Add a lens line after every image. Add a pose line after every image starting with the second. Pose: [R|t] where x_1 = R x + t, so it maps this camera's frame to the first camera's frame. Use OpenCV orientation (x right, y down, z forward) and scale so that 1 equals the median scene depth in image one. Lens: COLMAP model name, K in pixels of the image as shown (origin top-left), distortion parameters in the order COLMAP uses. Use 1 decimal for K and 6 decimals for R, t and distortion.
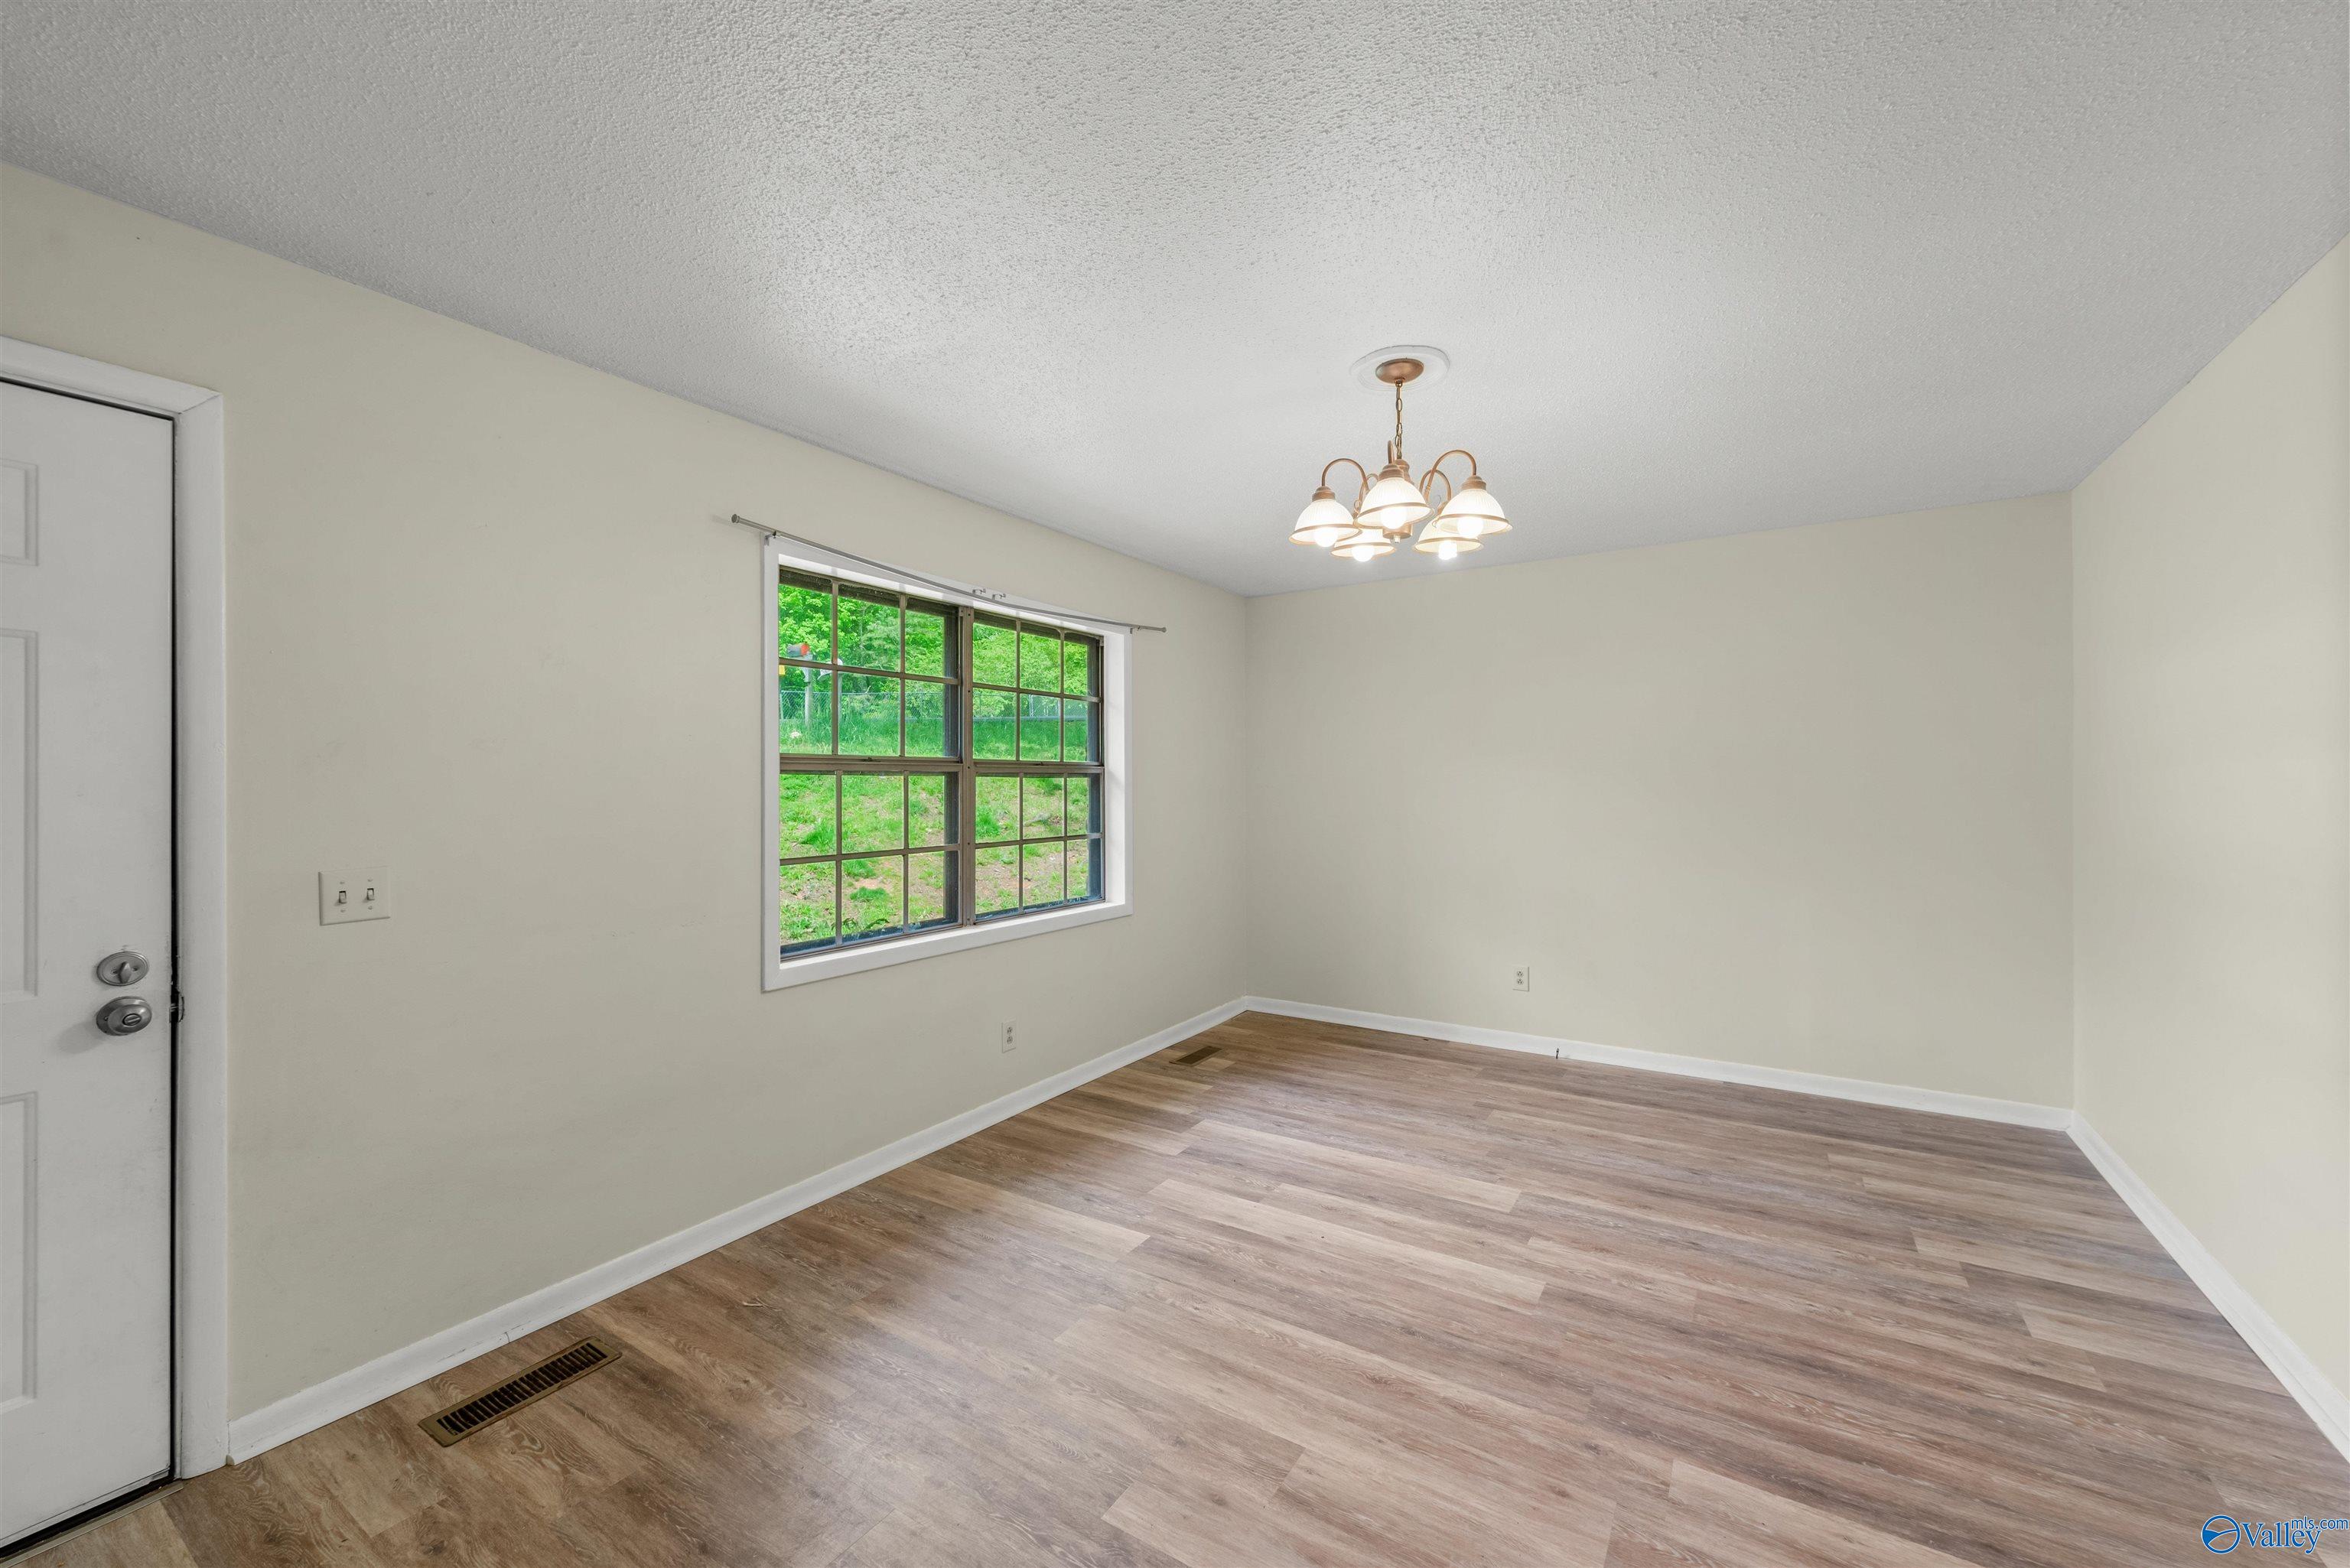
lens RADIAL K [[932.0, 0, 1176.5], [0, 932.0, 784.5], [0, 0, 1]] dist [-0.000267, -0.000015]
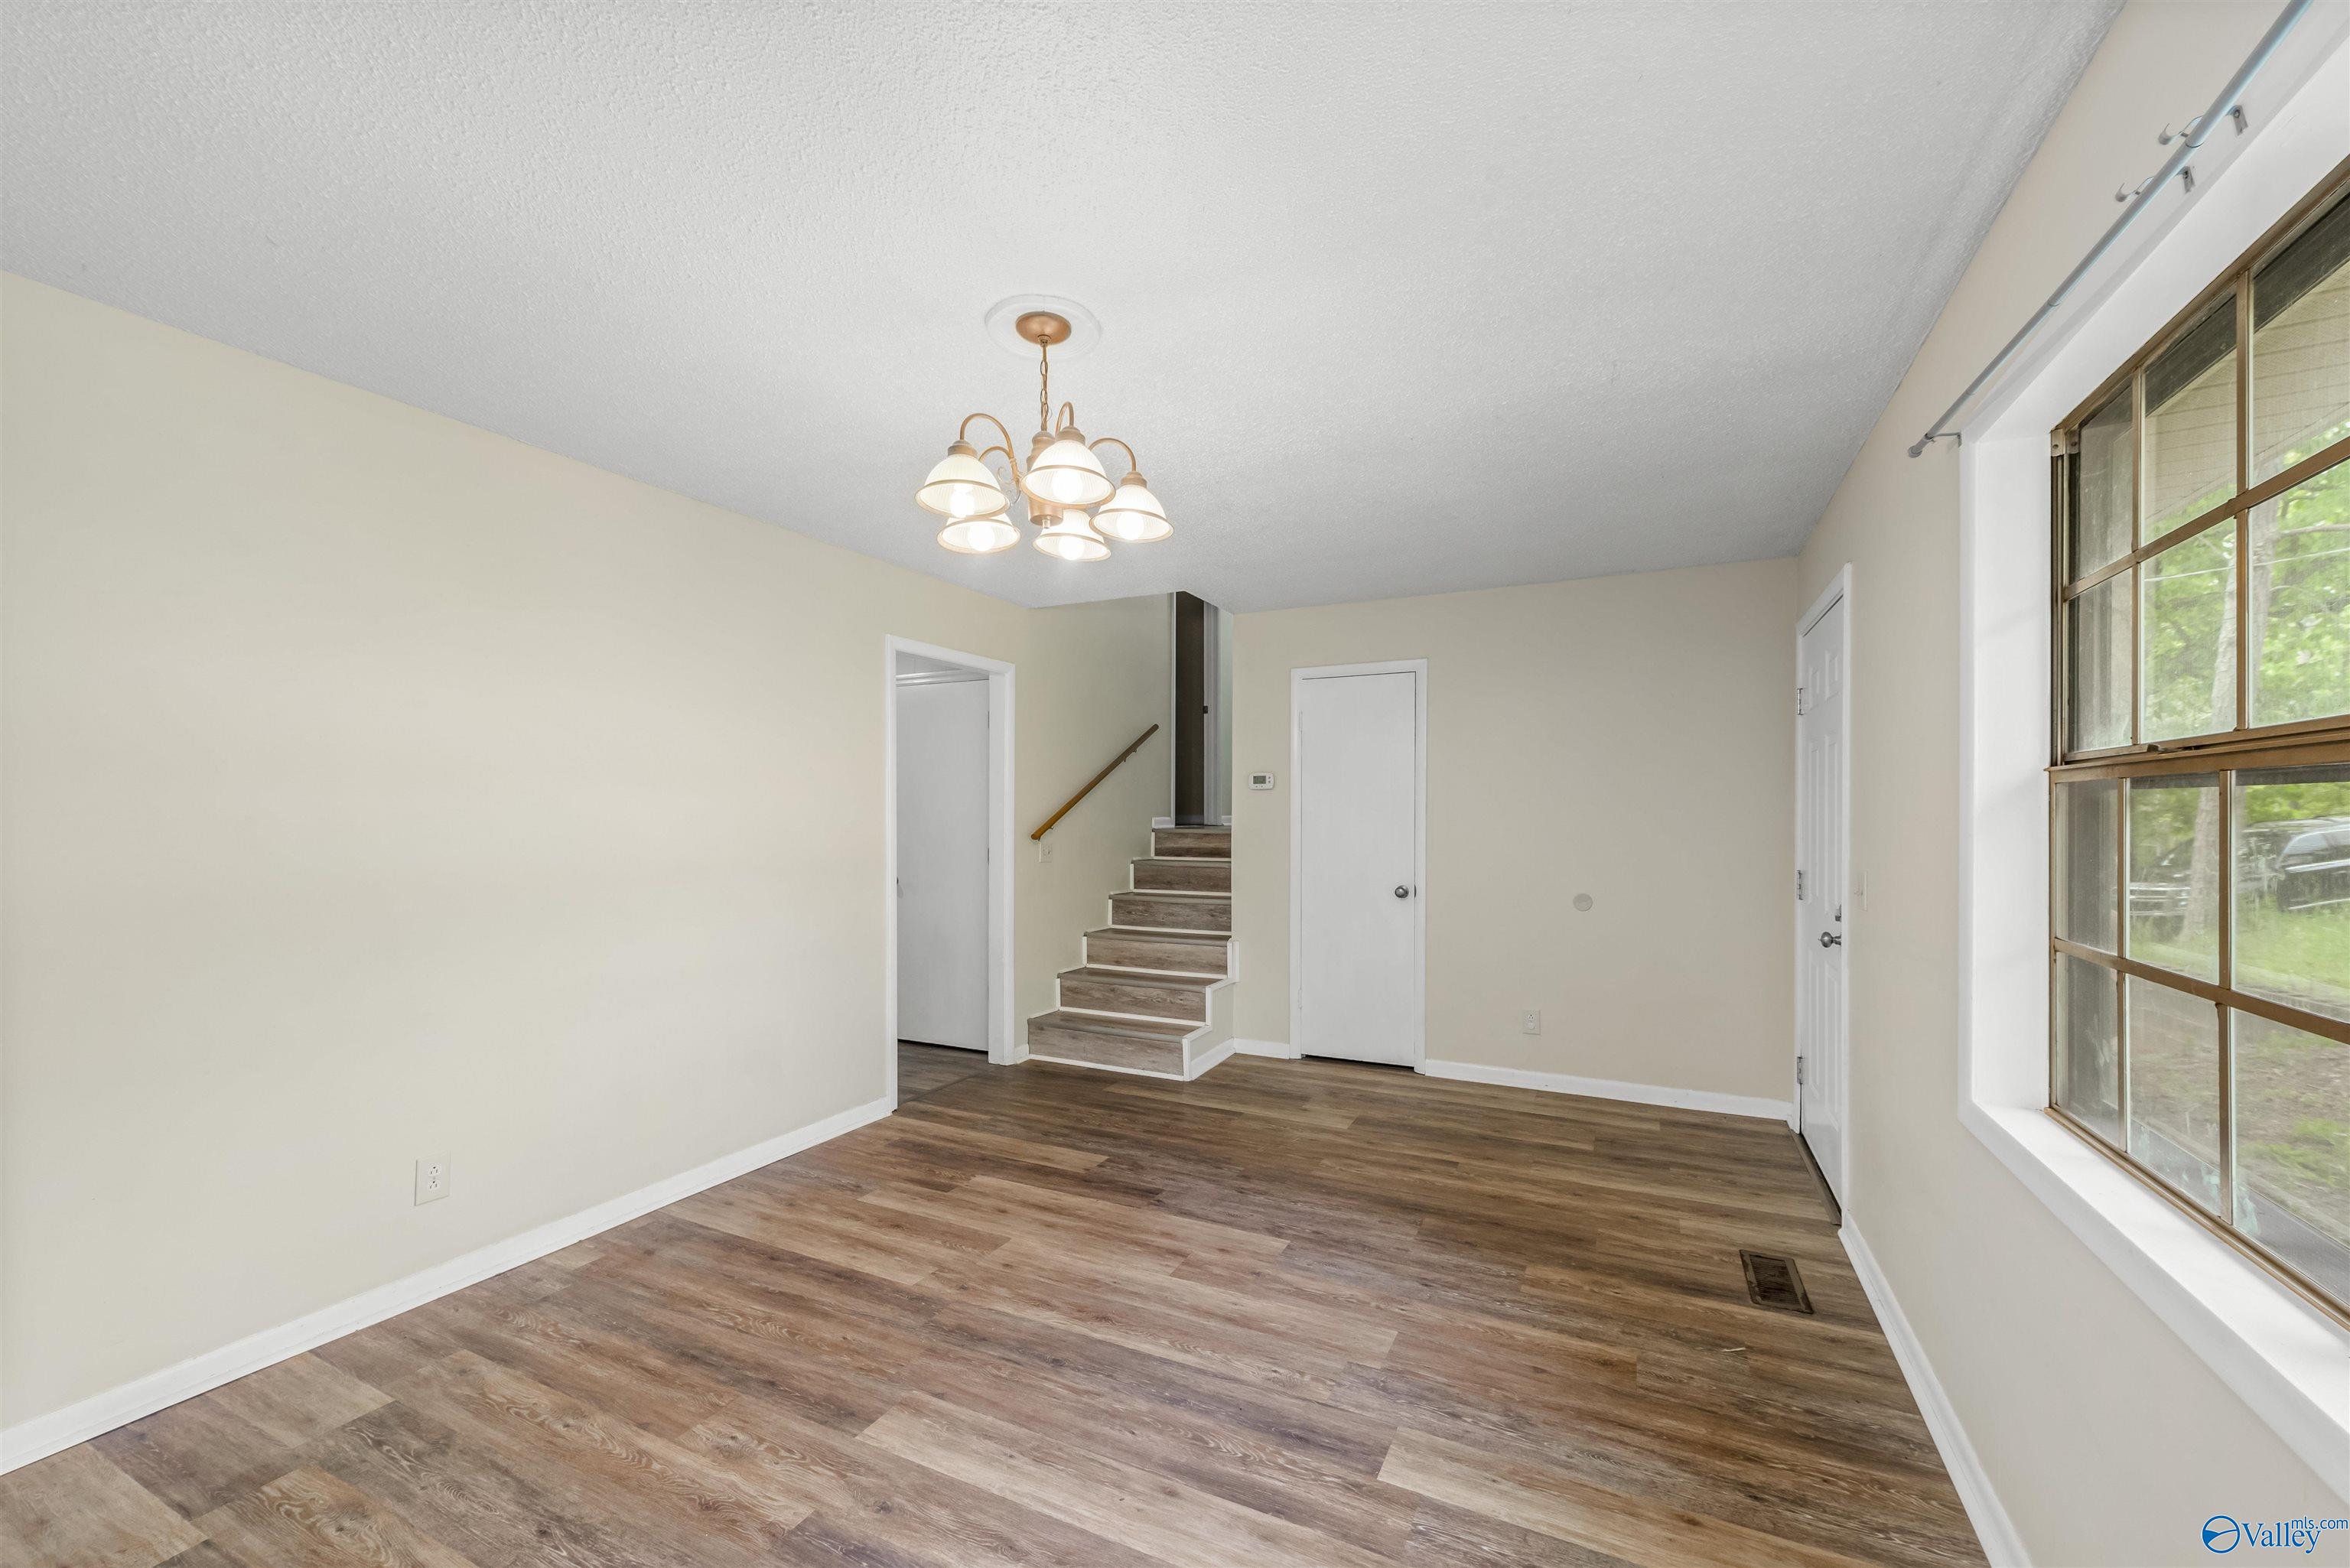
lens RADIAL K [[932.0, 0, 1178.5], [0, 932.0, 801.1], [0, 0, 1]] dist [-0.000267, -0.000015]
pose [[-0.994705, 0.004928, -0.102657, 0.221397], [0.005707, 0.999957, -0.007296, -0.003097], [0.102616, -0.007843, -0.994690, 2.020153]]
